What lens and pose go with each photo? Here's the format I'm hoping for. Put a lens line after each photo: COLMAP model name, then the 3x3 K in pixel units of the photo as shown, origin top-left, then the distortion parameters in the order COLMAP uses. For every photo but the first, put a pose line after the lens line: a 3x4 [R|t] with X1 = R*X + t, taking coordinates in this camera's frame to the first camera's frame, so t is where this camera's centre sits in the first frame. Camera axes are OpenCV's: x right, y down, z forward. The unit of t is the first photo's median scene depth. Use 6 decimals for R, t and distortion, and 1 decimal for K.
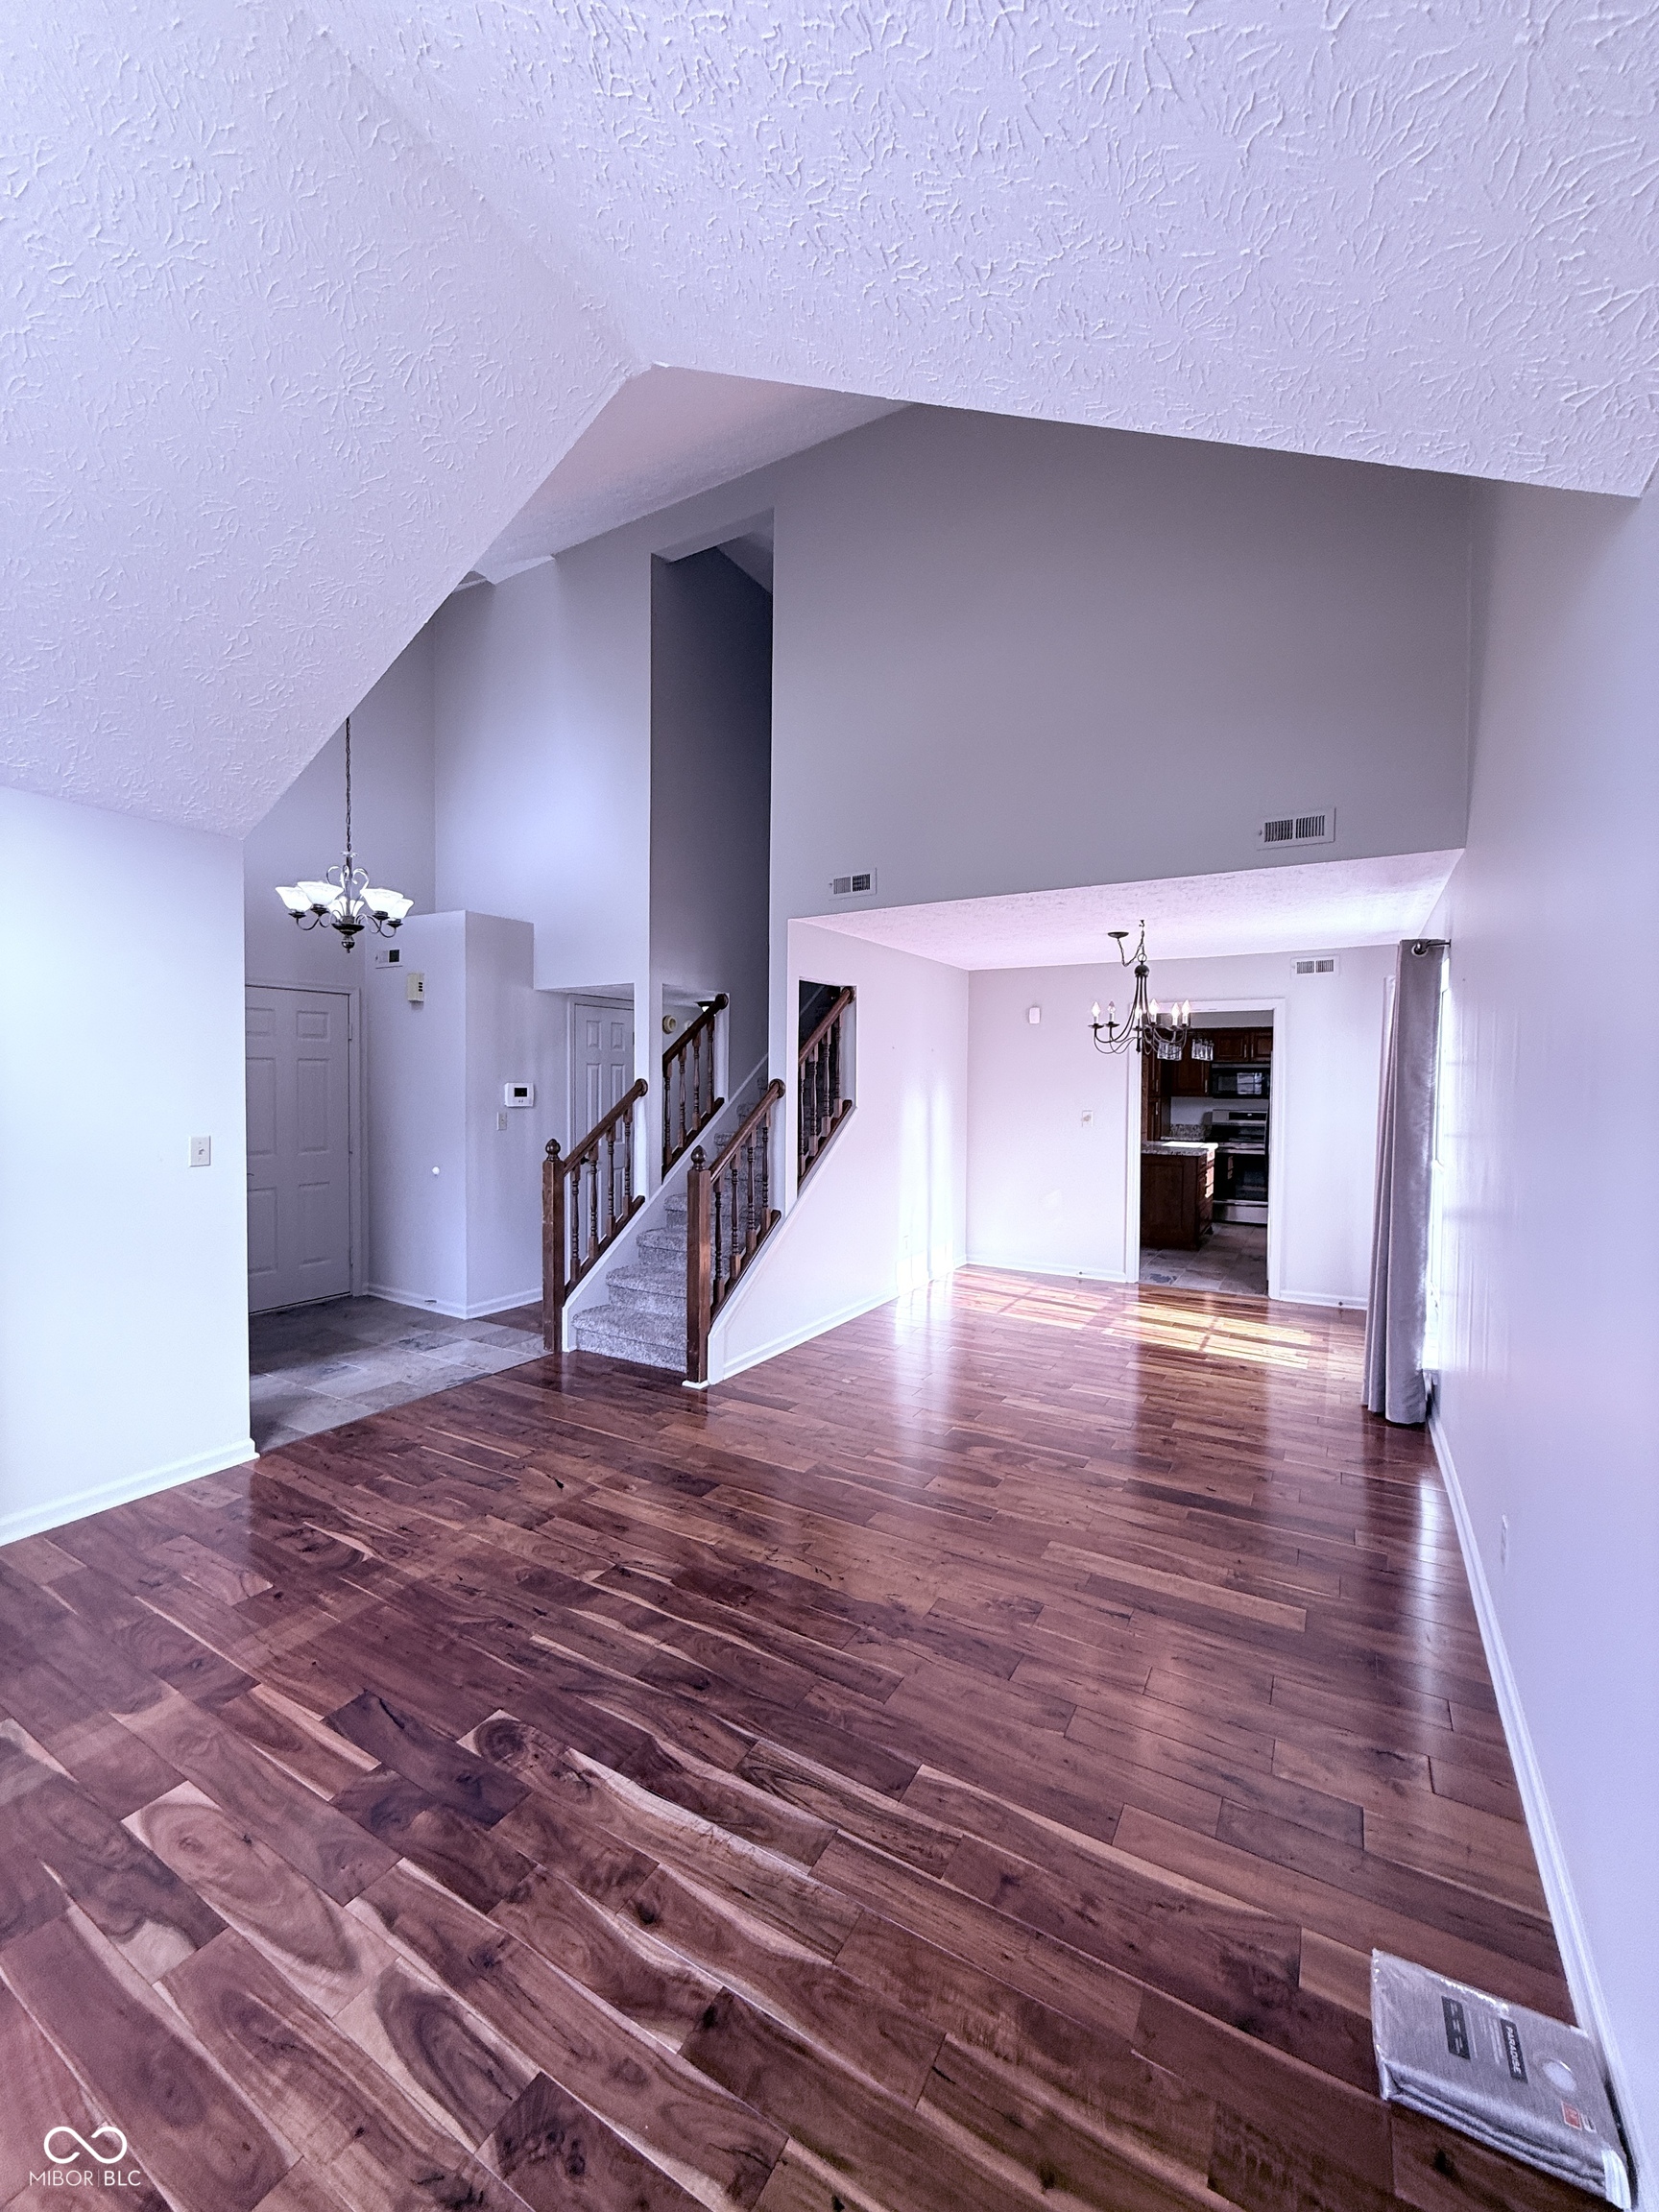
lens RADIAL K [[878.7, 0, 827.9], [0, 878.7, 1111.0], [0, 0, 1]] dist [-0.001018, -0.000460]
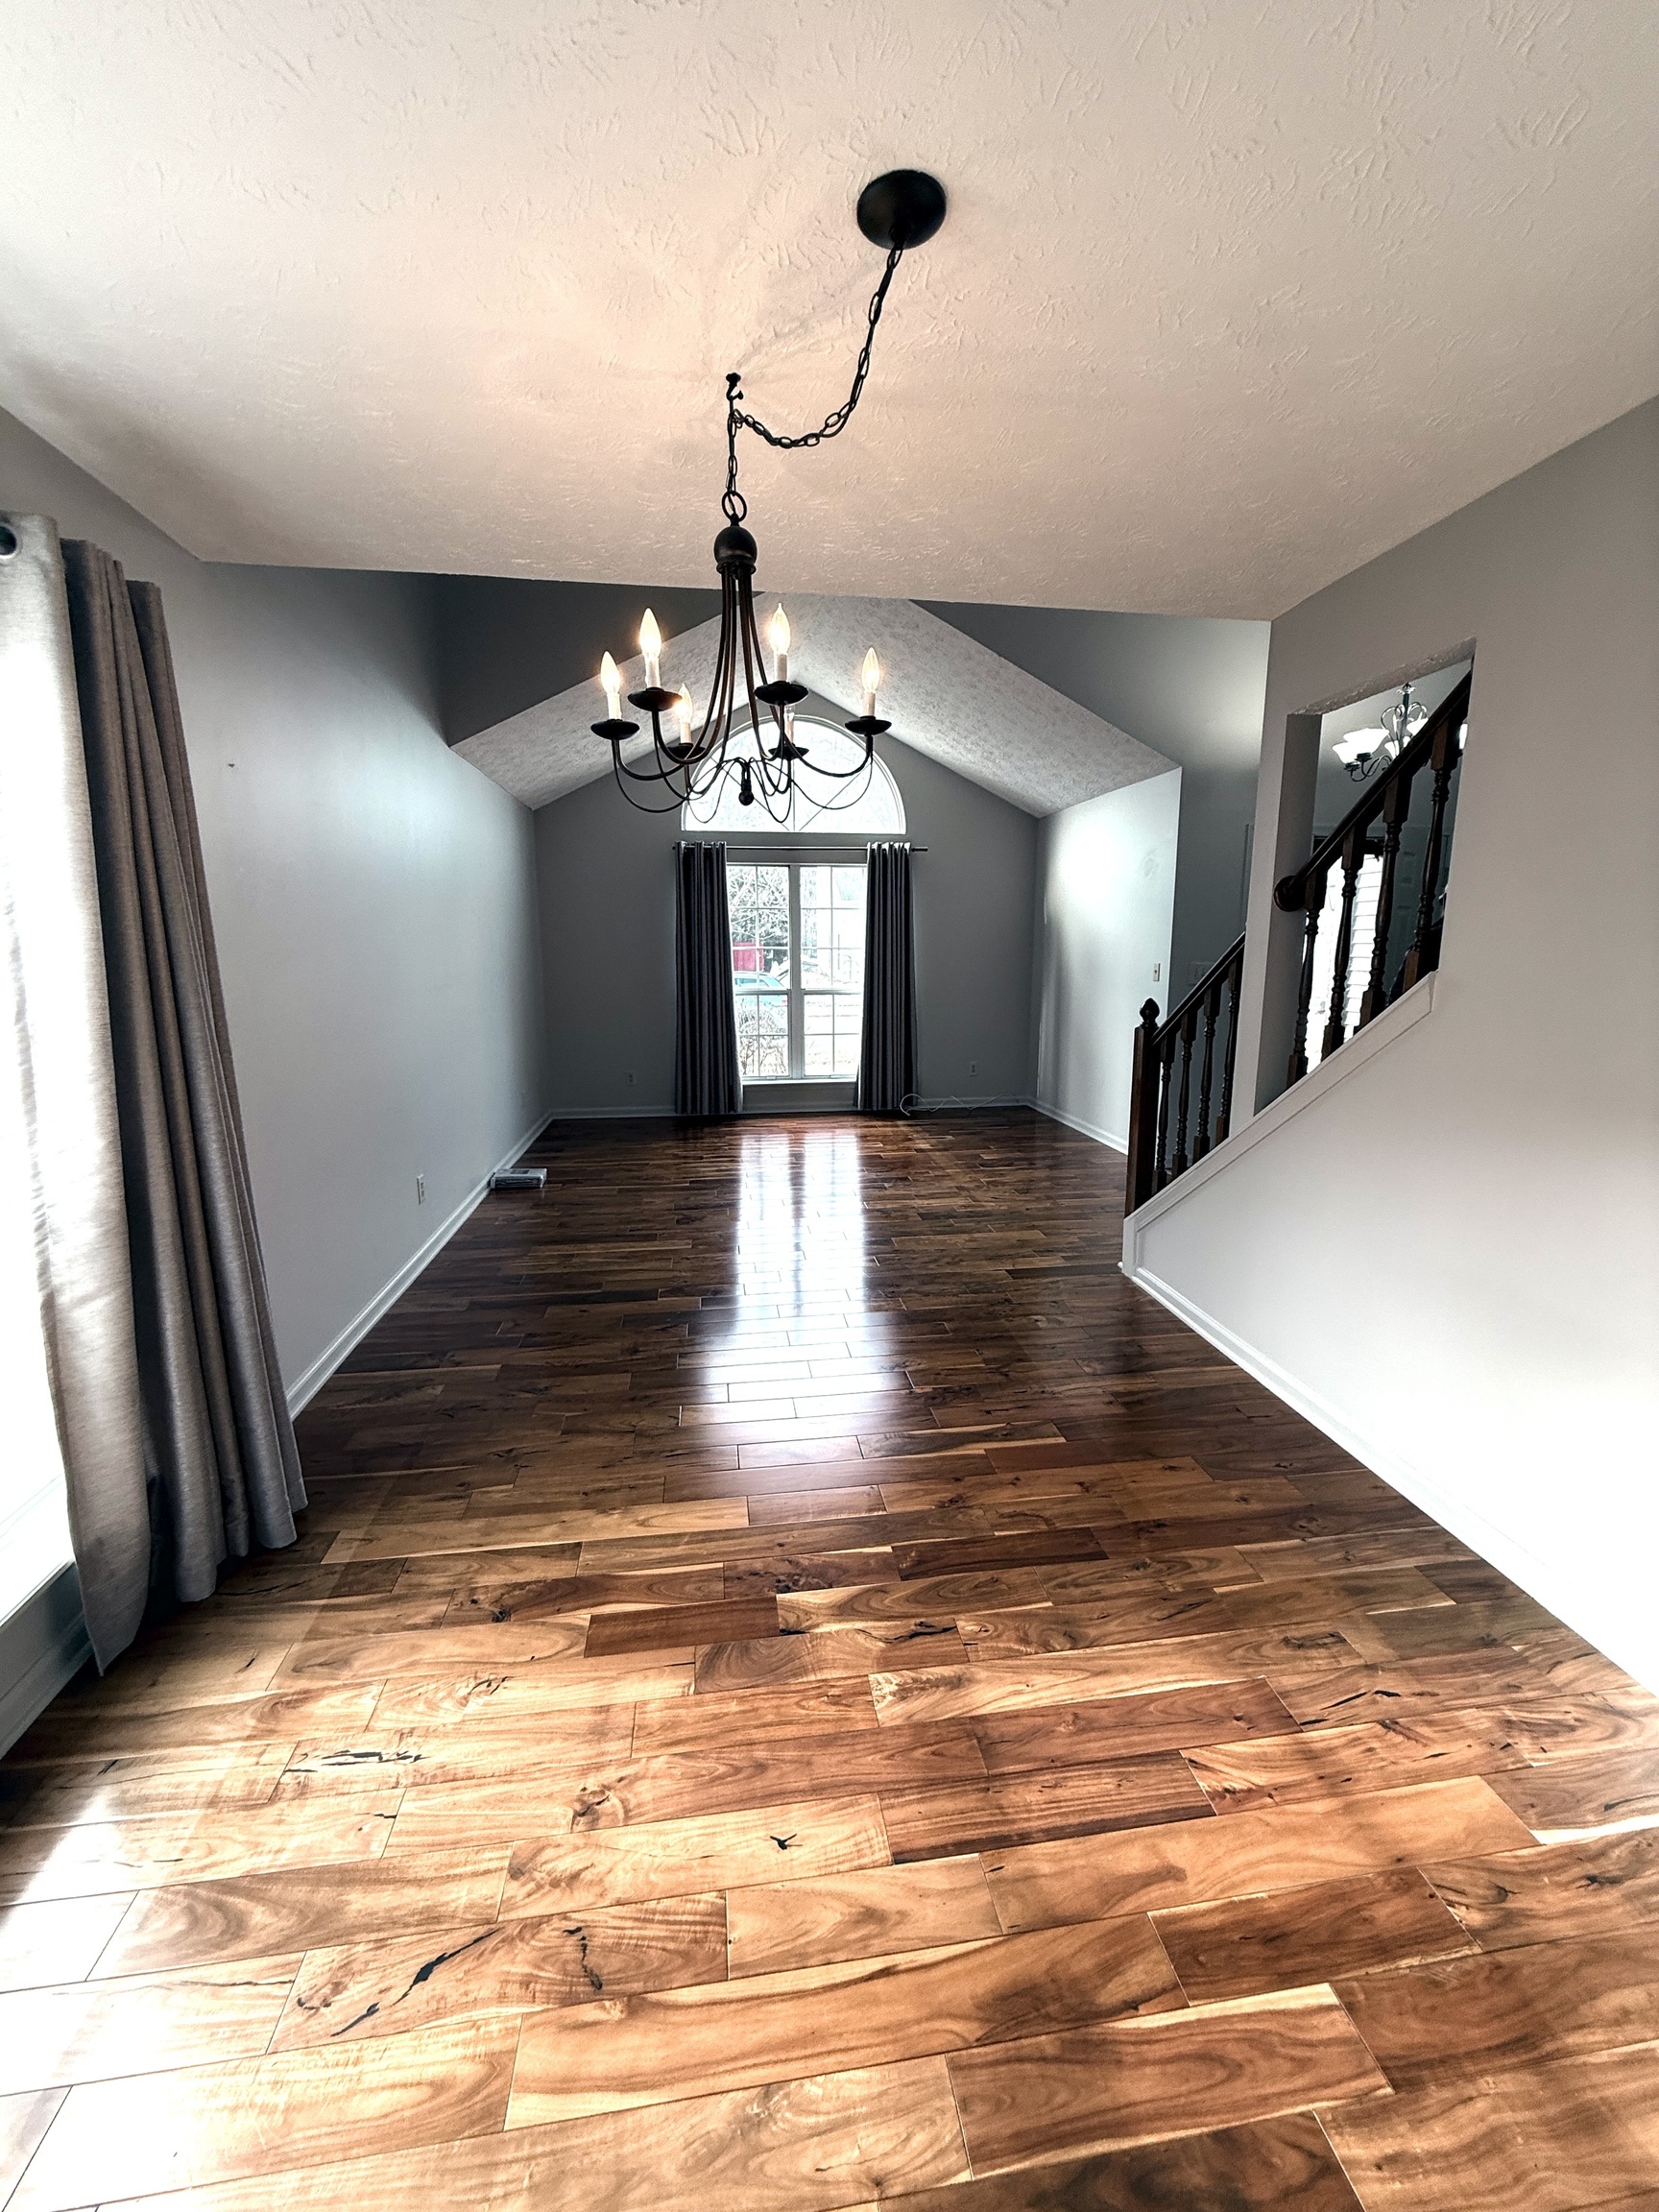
lens RADIAL K [[878.7, 0, 827.9], [0, 878.7, 1111.0], [0, 0, 1]] dist [-0.001018, -0.000460]
pose [[-0.784272, 0.116632, -0.609356, 0.847559], [-0.015041, 0.978308, 0.206609, -0.026782], [0.620235, 0.171203, -0.765505, 2.014553]]
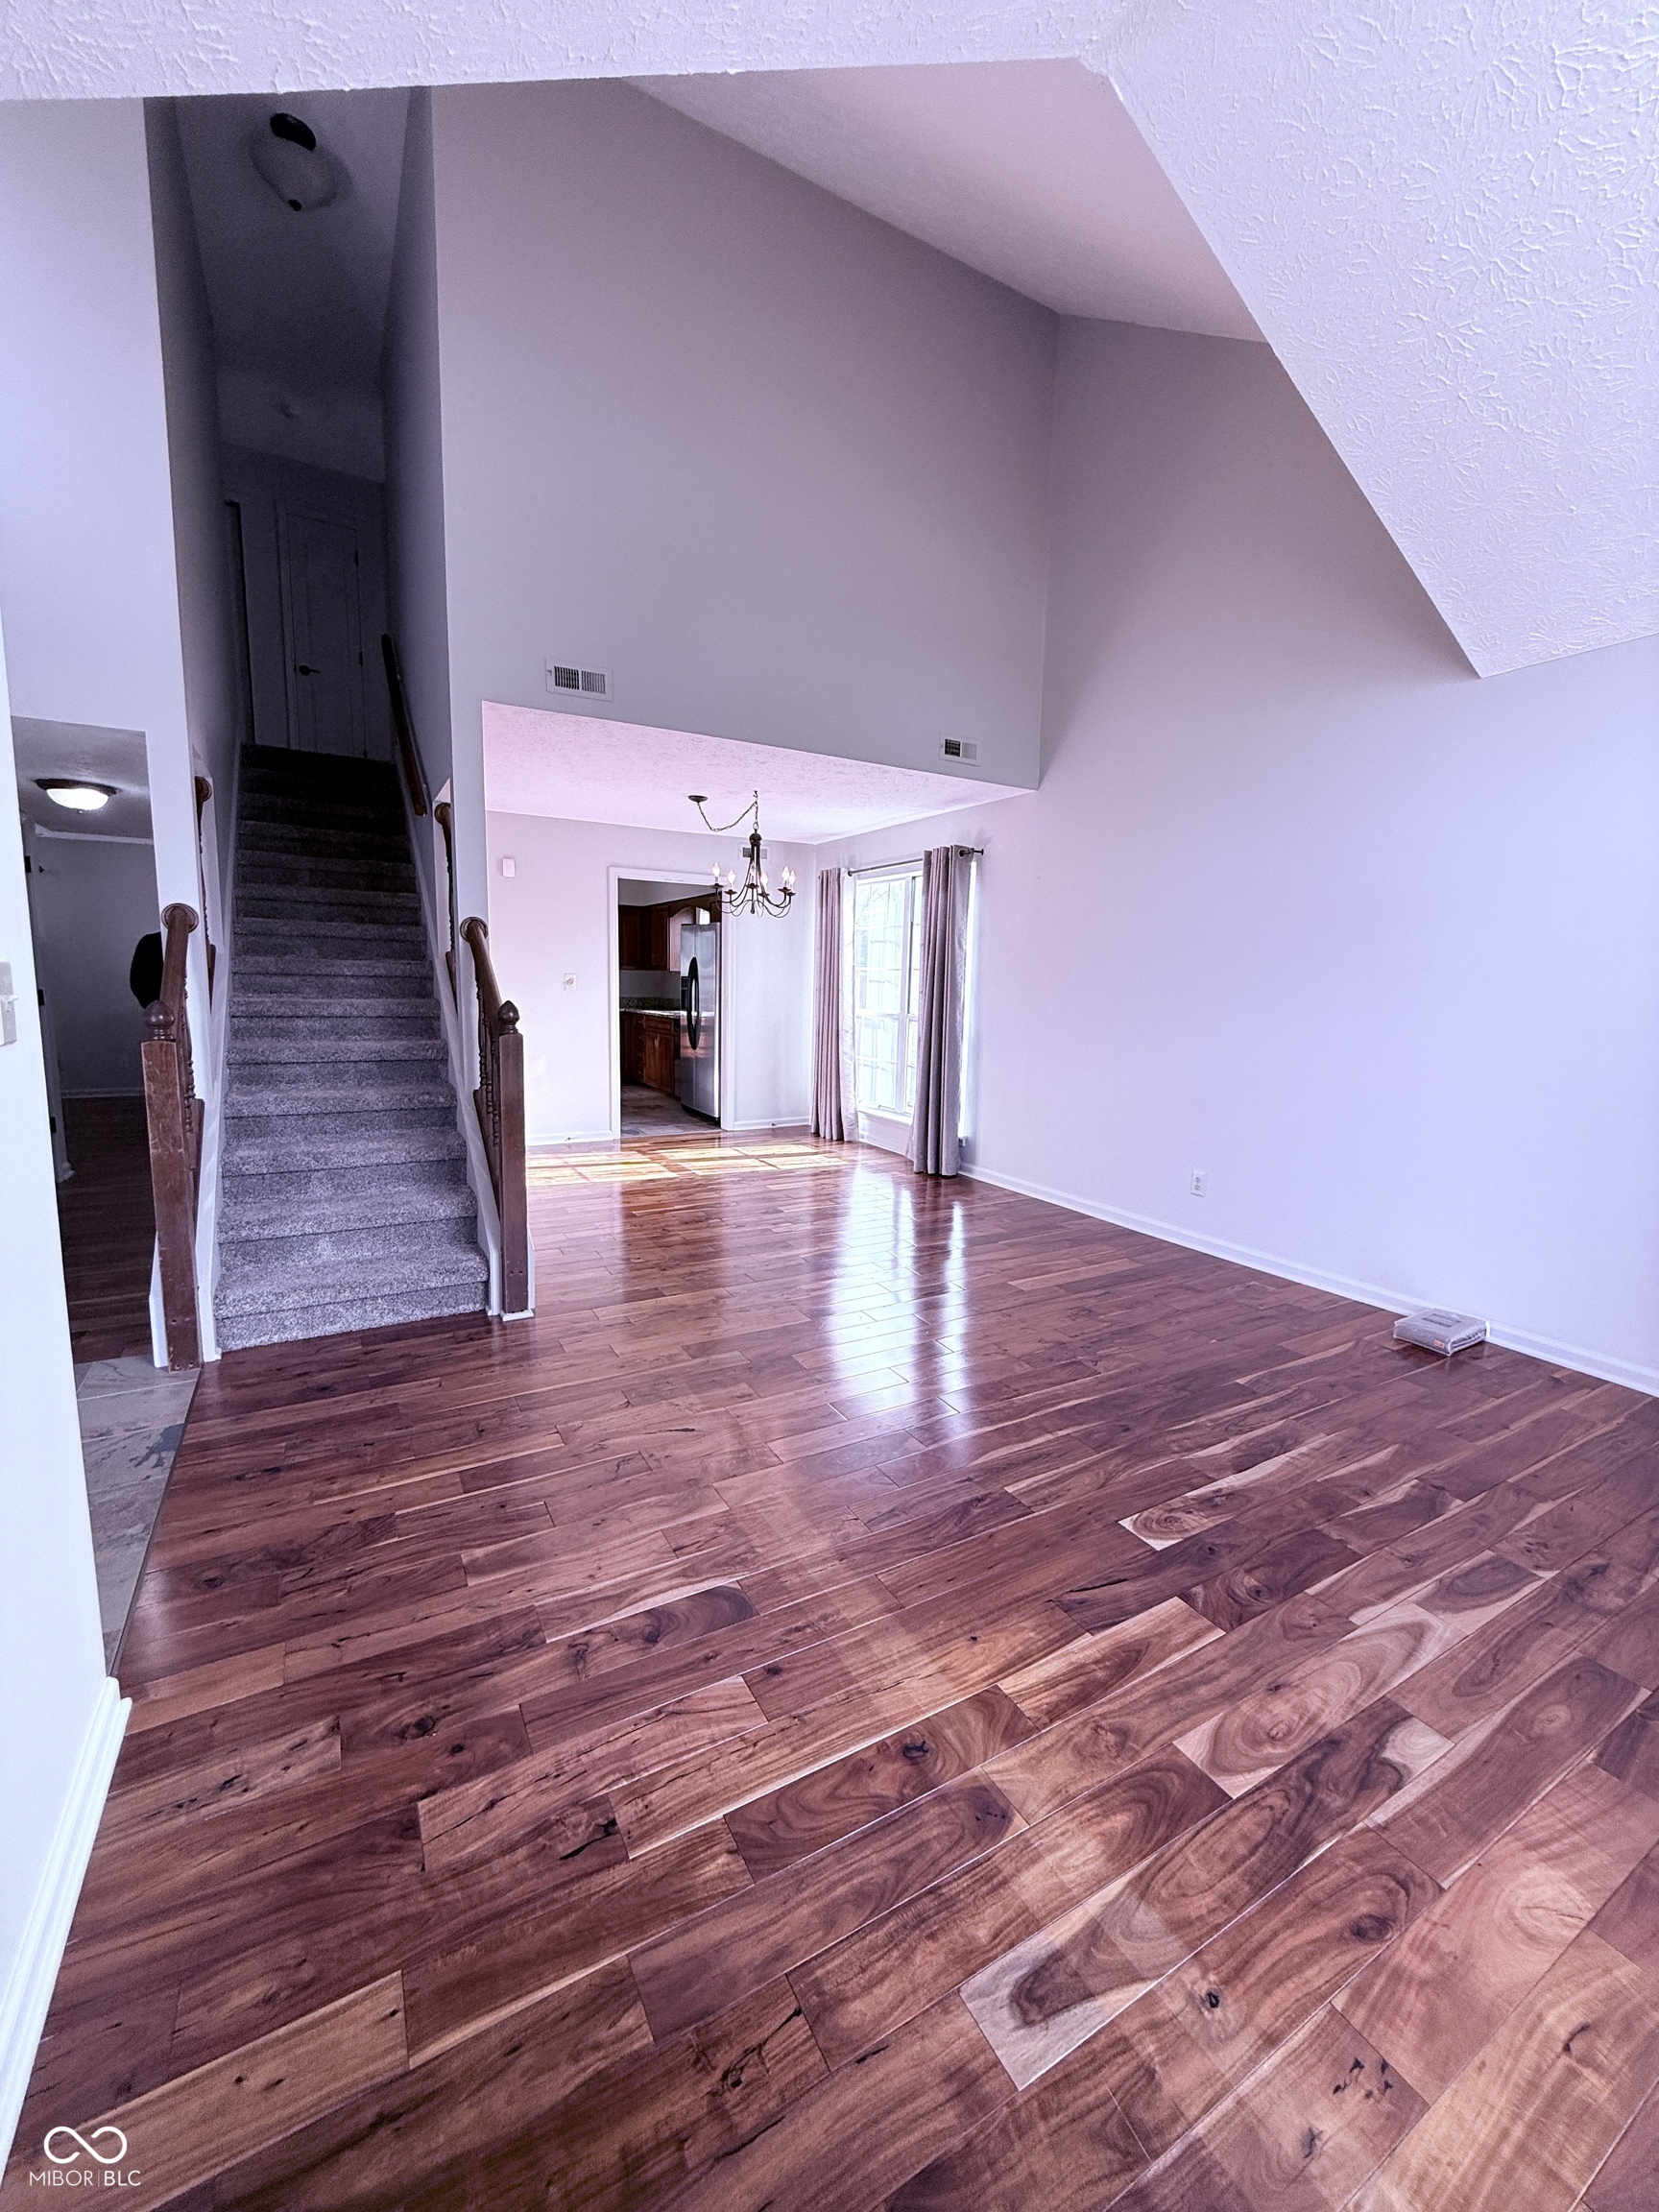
lens RADIAL K [[878.7, 0, 827.9], [0, 878.7, 1111.0], [0, 0, 1]] dist [-0.001018, -0.000460]
pose [[0.497510, -0.124361, 0.858497, -0.900495], [0.011697, 0.990542, 0.136711, 0.045302], [-0.867379, -0.057973, 0.494260, 0.543404]]
